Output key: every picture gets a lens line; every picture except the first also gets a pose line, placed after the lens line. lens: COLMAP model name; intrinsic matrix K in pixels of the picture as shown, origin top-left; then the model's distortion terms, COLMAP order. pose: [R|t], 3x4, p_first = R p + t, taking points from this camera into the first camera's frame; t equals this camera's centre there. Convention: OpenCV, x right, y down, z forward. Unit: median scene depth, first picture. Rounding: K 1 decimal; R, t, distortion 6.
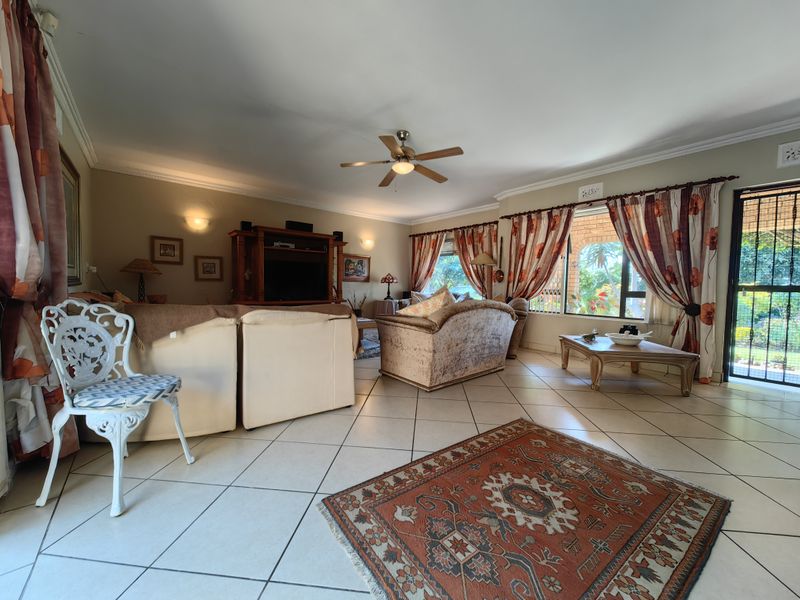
lens RADIAL K [[308.8, 0, 398.4], [0, 308.8, 299.8], [0, 0, 1]] dist [0.002104, 0.000104]
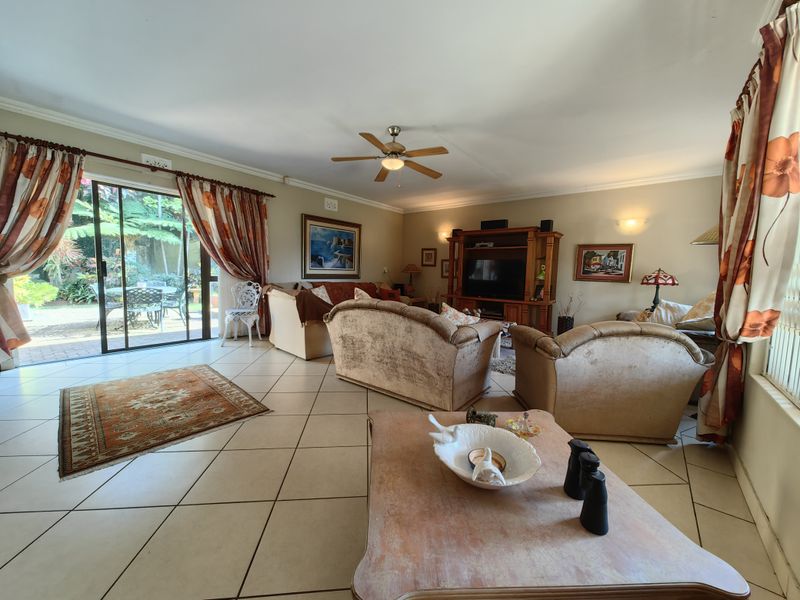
lens RADIAL K [[308.8, 0, 398.4], [0, 308.8, 299.8], [0, 0, 1]] dist [0.002104, 0.000104]
pose [[0.201261, 0.074930, -0.976667, 1.022390], [-0.076313, 0.995239, 0.060629, -0.050861], [0.976560, 0.062330, 0.206021, 0.833445]]
